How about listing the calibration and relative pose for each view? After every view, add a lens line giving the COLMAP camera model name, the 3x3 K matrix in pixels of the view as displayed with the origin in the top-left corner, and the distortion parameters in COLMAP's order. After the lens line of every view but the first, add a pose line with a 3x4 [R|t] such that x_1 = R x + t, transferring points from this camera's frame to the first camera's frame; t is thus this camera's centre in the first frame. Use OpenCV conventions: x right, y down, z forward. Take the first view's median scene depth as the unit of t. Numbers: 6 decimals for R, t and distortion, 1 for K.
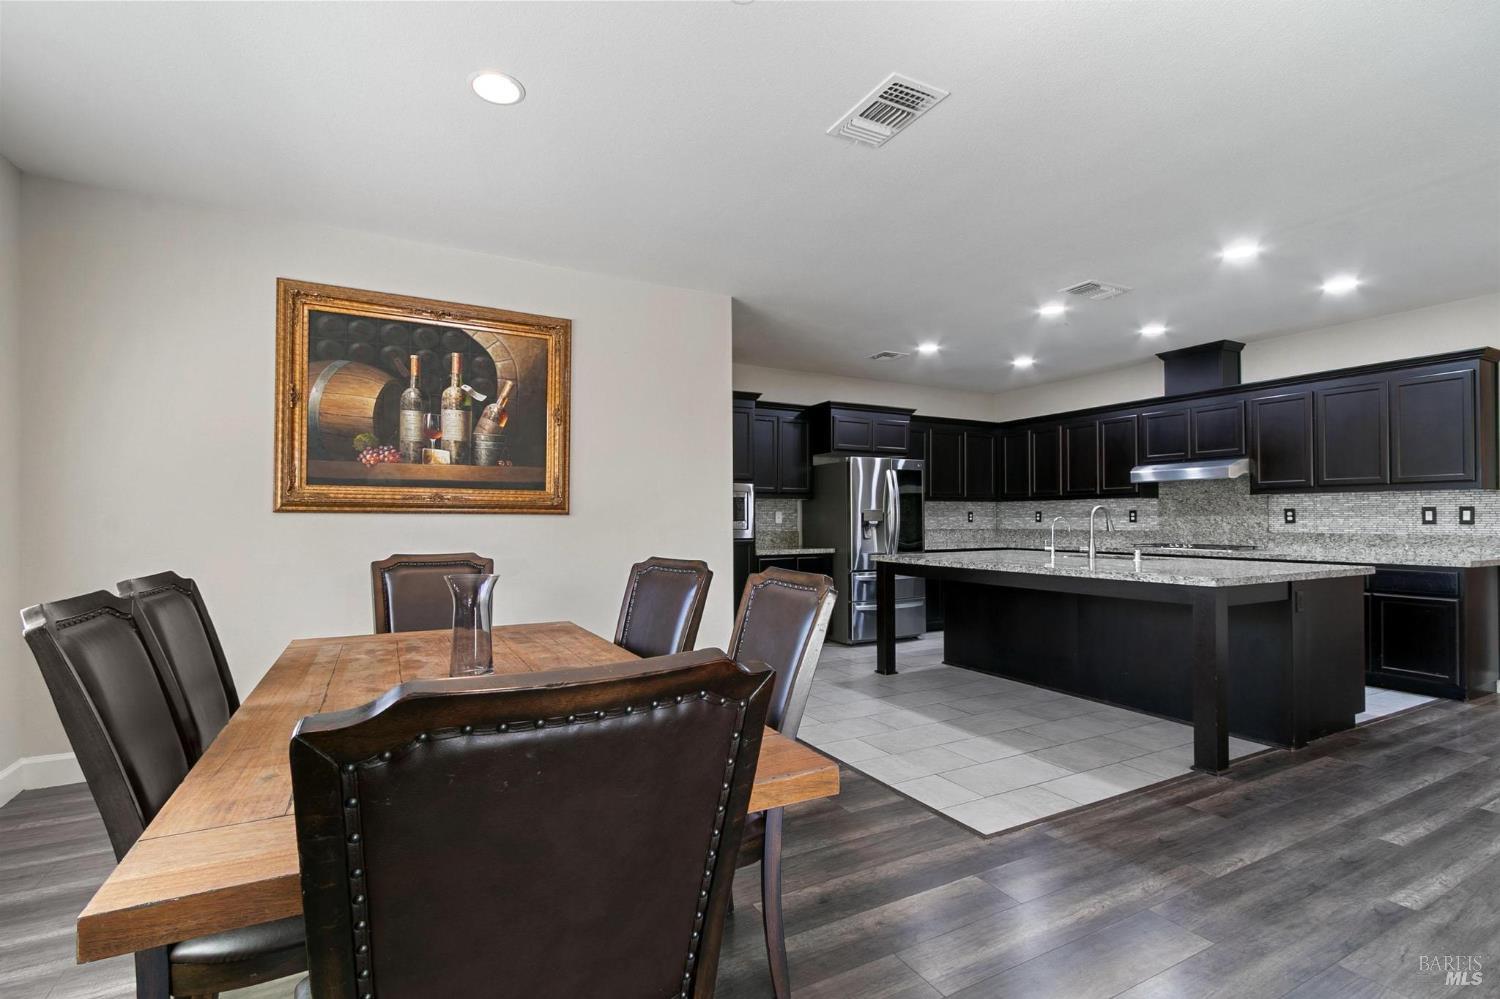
lens RADIAL K [[709.0, 0, 724.8], [0, 709.0, 511.2], [0, 0, 1]] dist [0.005355, -0.003095]
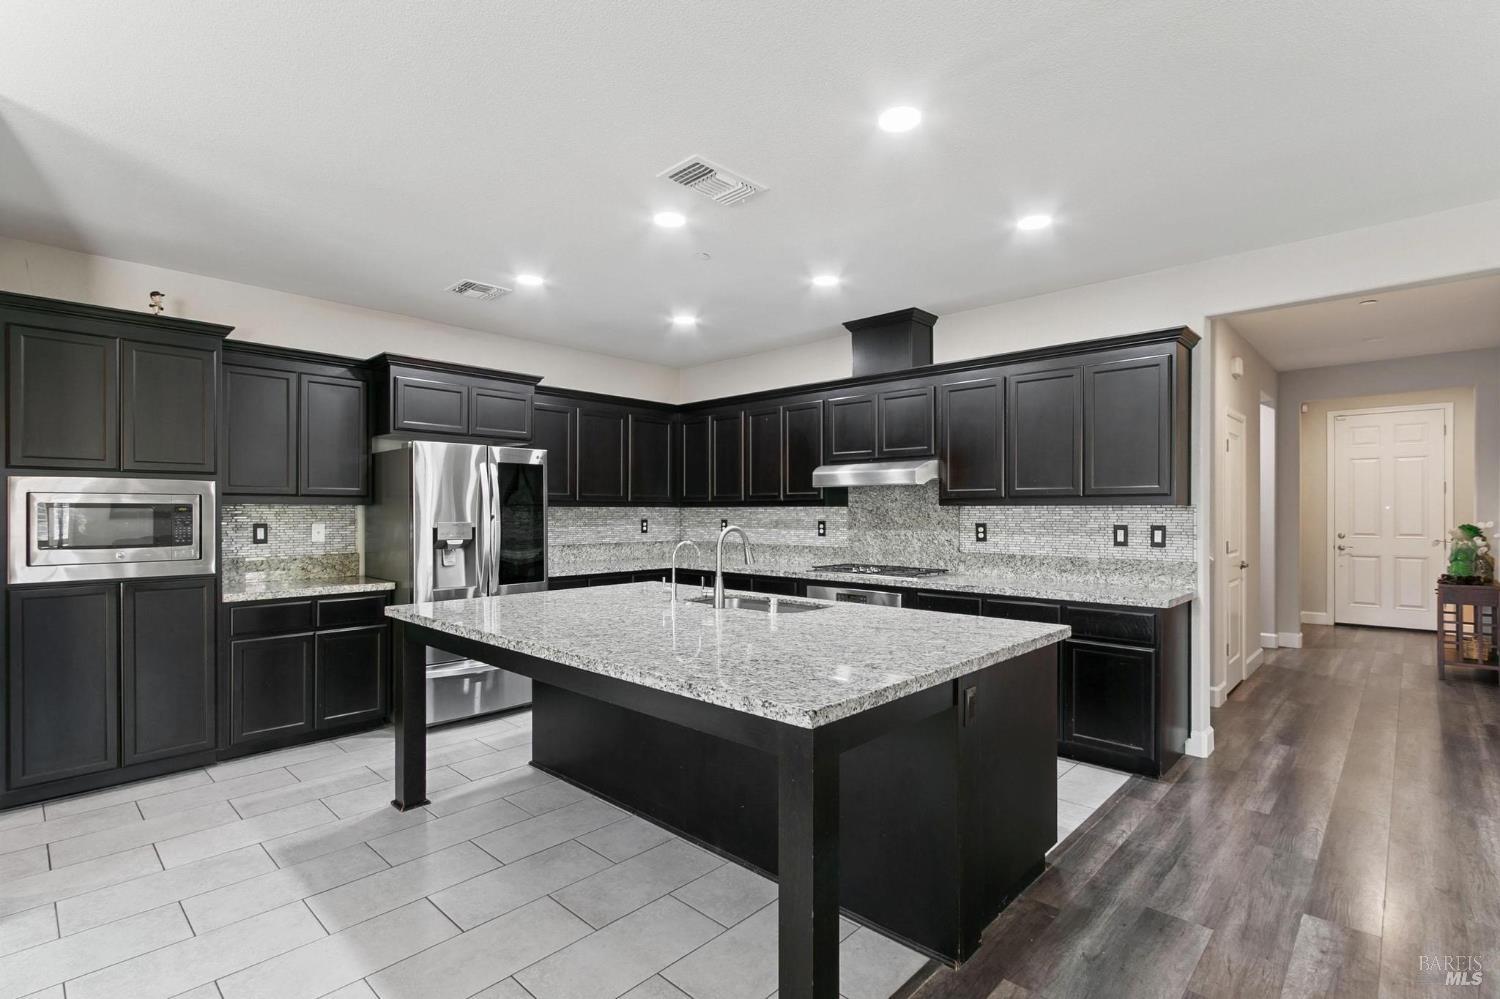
lens RADIAL K [[709.0, 0, 755.9], [0, 709.0, 509.6], [0, 0, 1]] dist [0.005355, -0.003095]
pose [[0.943187, 0.002615, 0.332253, 0.265119], [-0.006019, 0.999939, 0.009216, -0.023036], [-0.332209, -0.010692, 0.943145, 0.301618]]
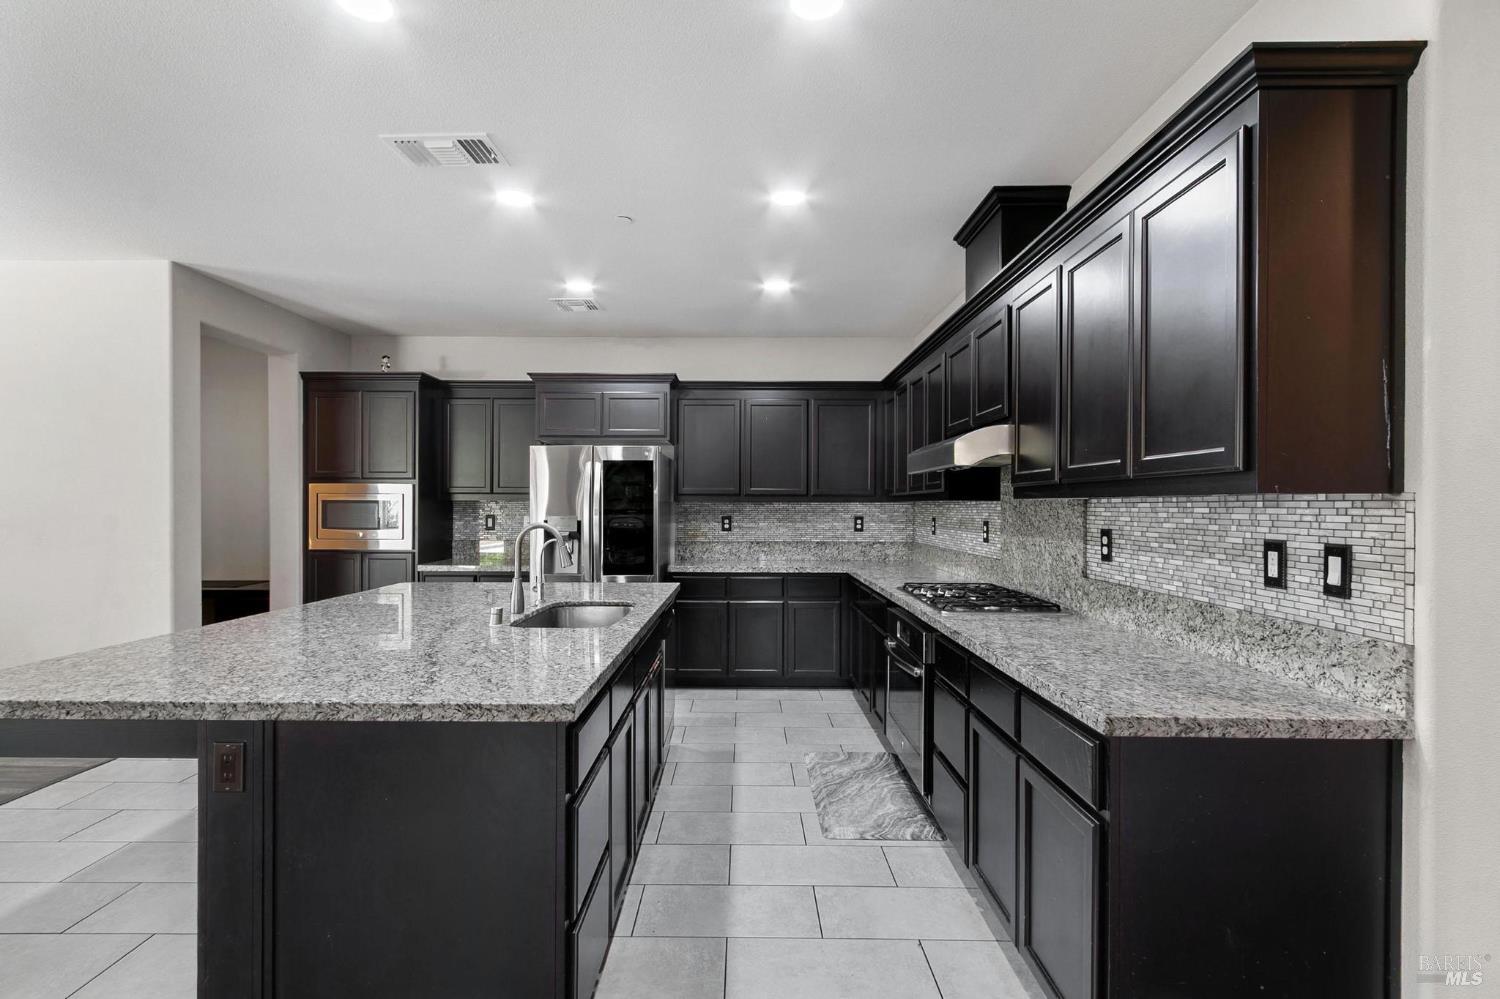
lens RADIAL K [[709.0, 0, 750.8], [0, 709.0, 507.7], [0, 0, 1]] dist [0.005355, -0.003095]
pose [[0.882479, 0.005907, -0.470315, 0.747626], [0.000578, 0.999907, 0.013643, -0.022109], [0.470351, -0.012312, 0.882393, 0.449762]]
